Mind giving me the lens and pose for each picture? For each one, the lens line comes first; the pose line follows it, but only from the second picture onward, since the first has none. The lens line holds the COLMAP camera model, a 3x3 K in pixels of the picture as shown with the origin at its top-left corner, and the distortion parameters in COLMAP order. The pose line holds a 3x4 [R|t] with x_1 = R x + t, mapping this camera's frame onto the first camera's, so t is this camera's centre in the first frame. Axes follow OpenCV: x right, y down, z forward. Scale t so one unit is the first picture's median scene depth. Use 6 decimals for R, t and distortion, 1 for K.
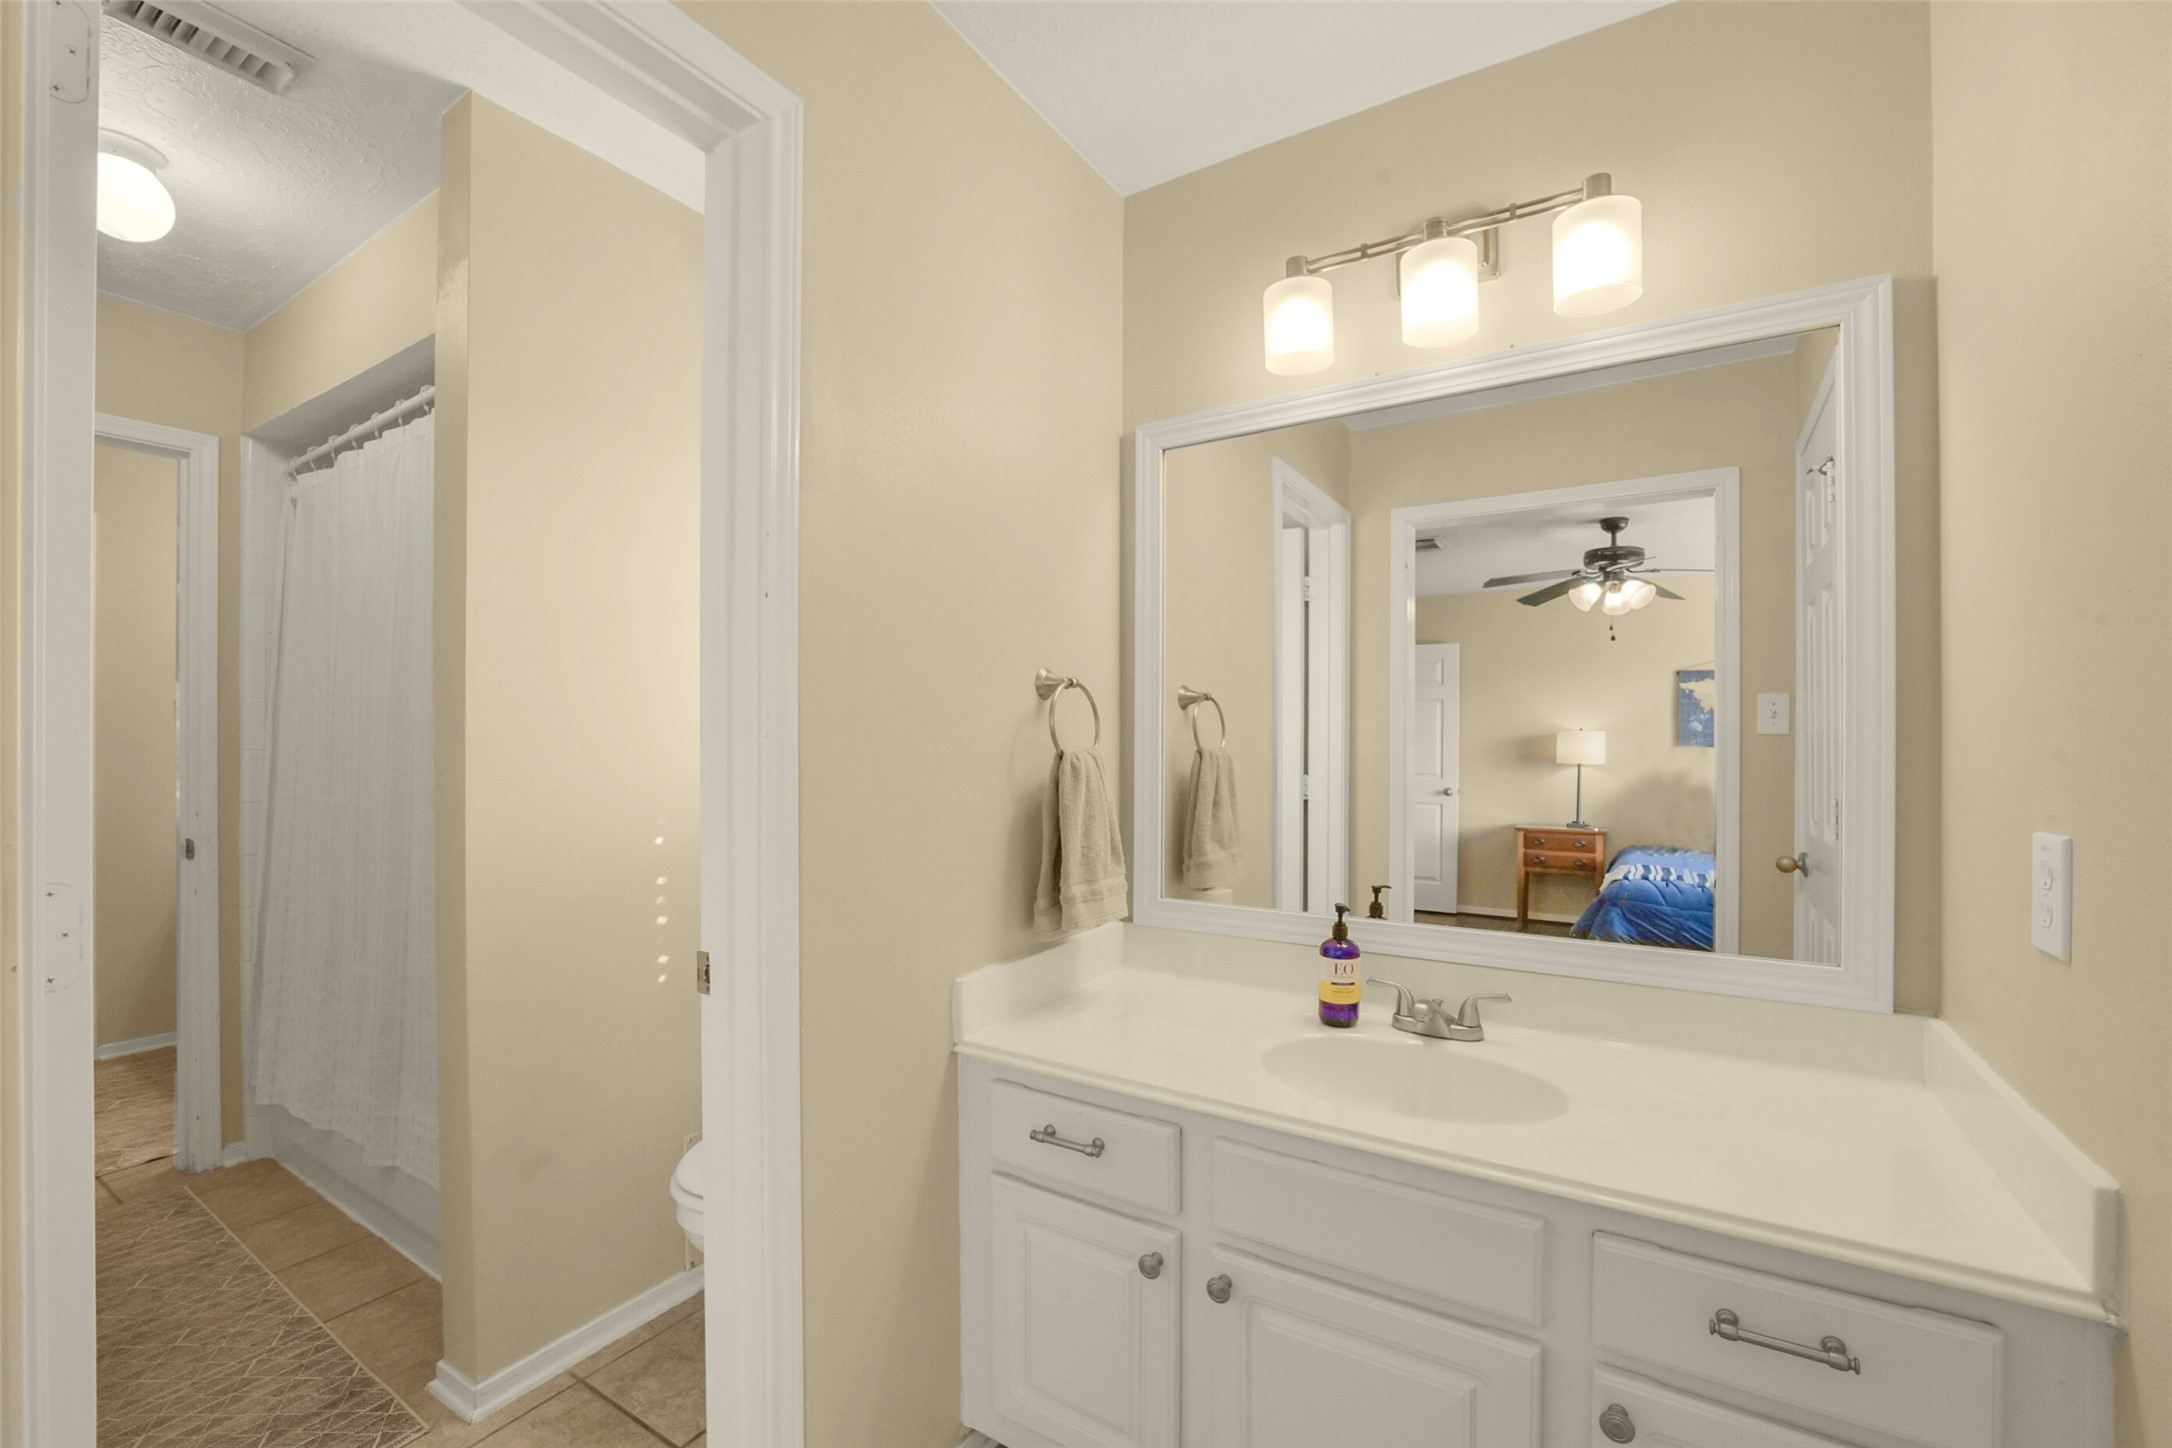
lens RADIAL K [[865.9, 0, 1100.3], [0, 865.9, 732.6], [0, 0, 1]] dist [-0.025985, 0.002935]
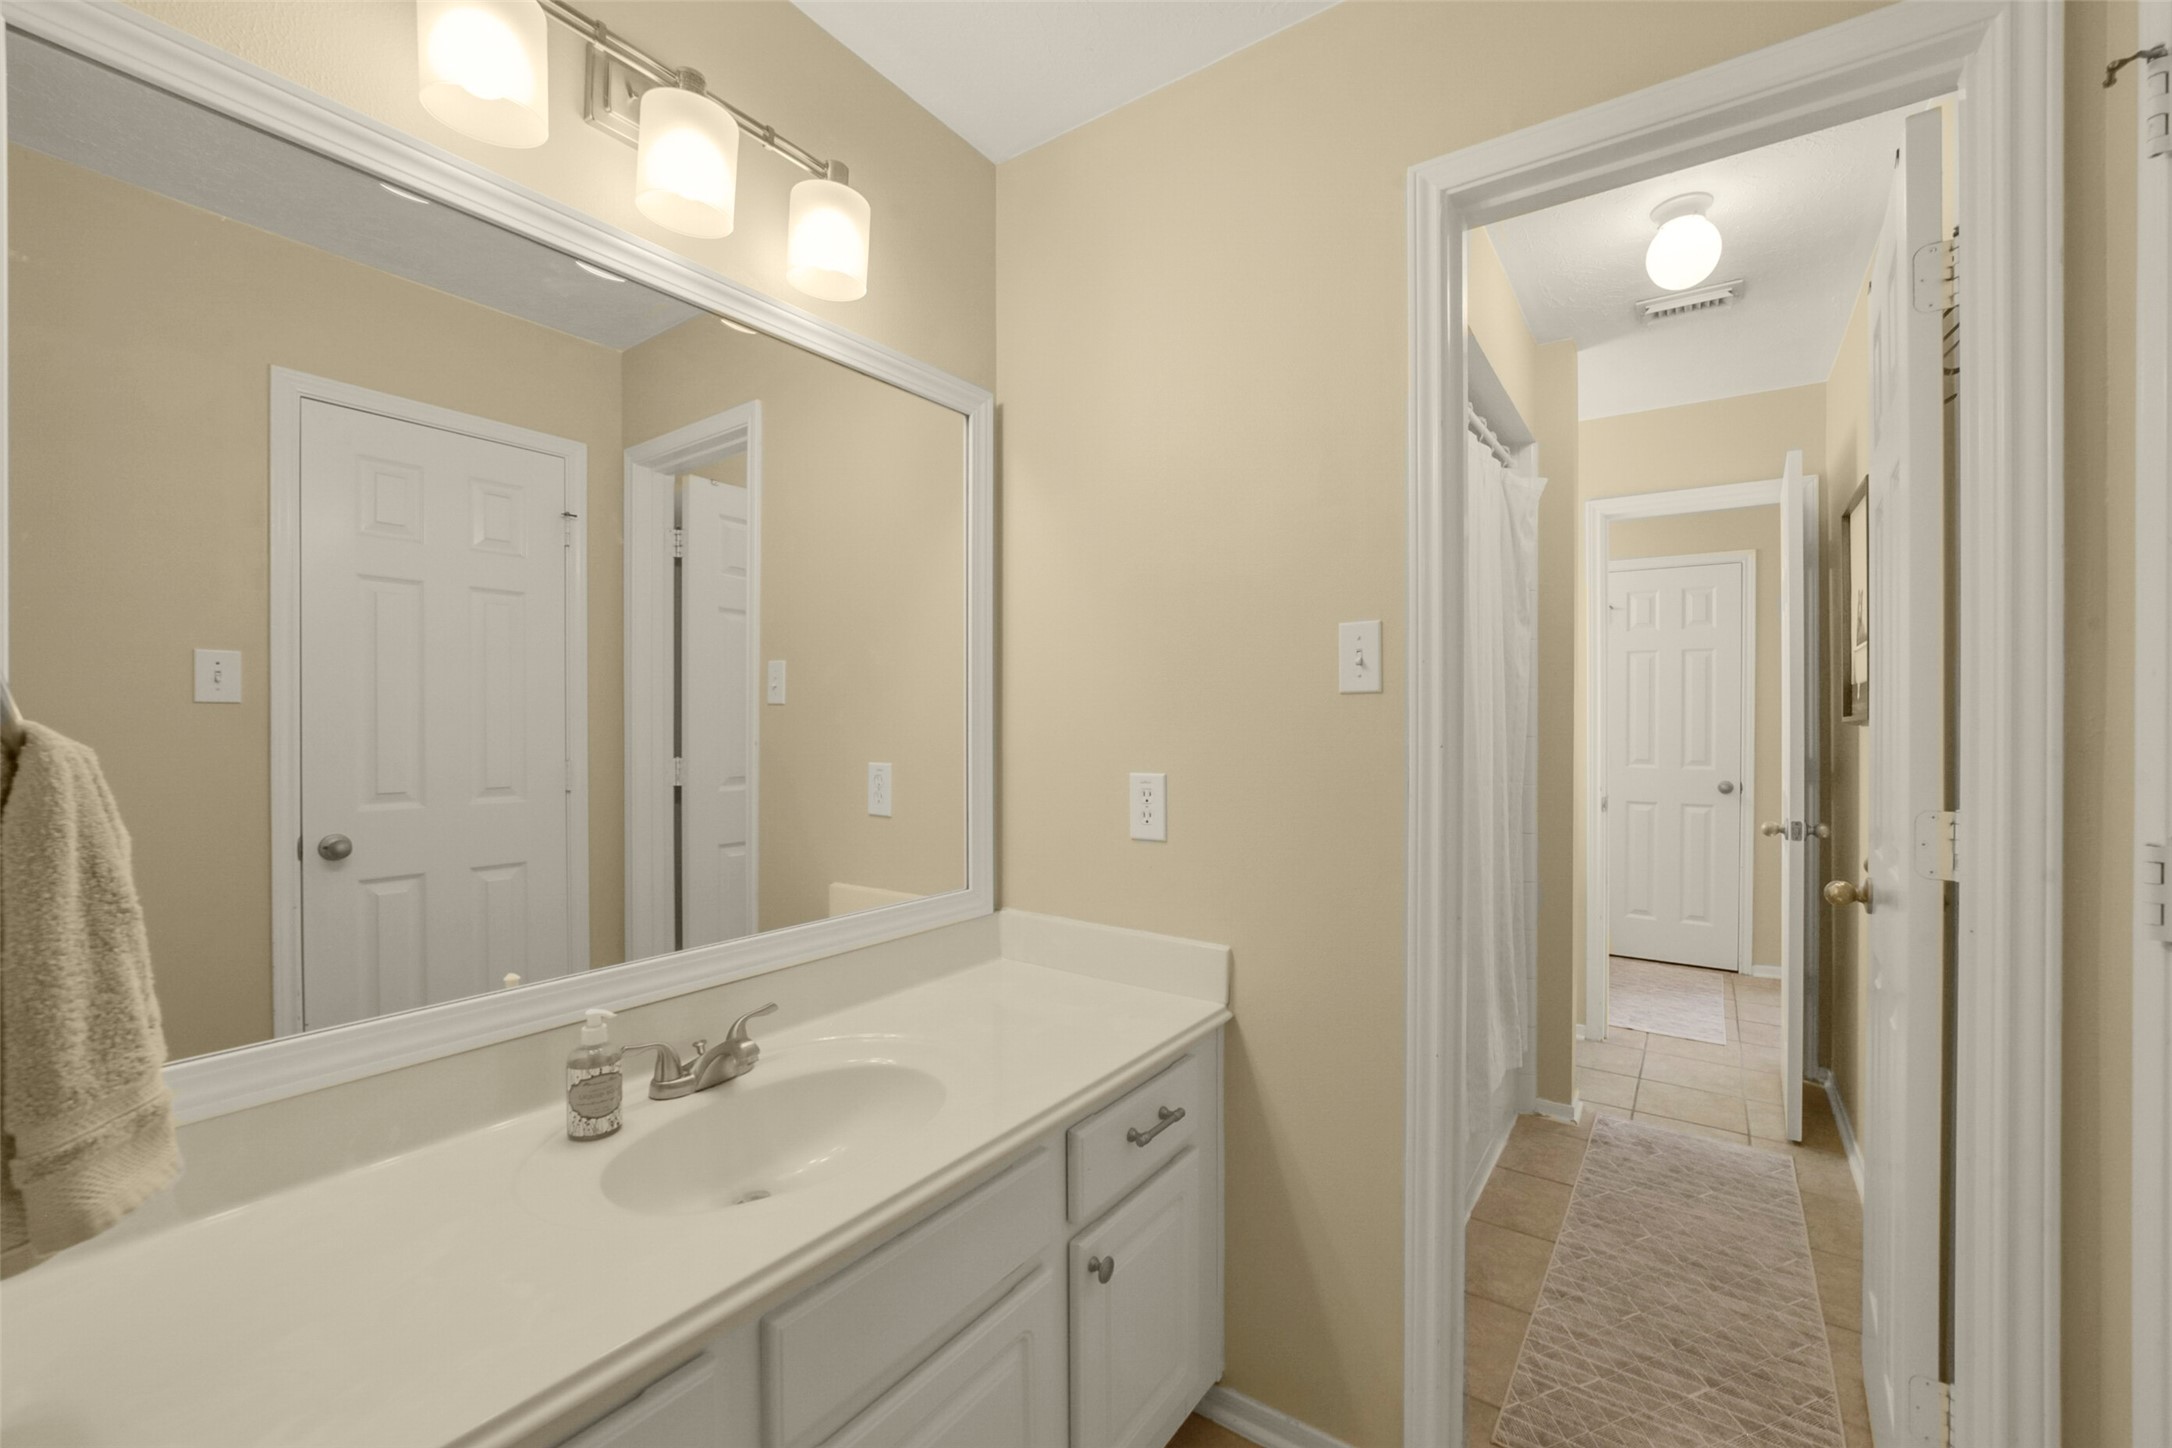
lens RADIAL K [[865.9, 0, 1088.4], [0, 865.9, 729.2], [0, 0, 1]] dist [-0.025985, 0.002935]
pose [[0.050875, -0.005214, 0.998691, -0.407659], [-0.005064, 0.999972, 0.005478, 0.012935], [-0.998692, -0.005336, 0.050847, 0.618560]]
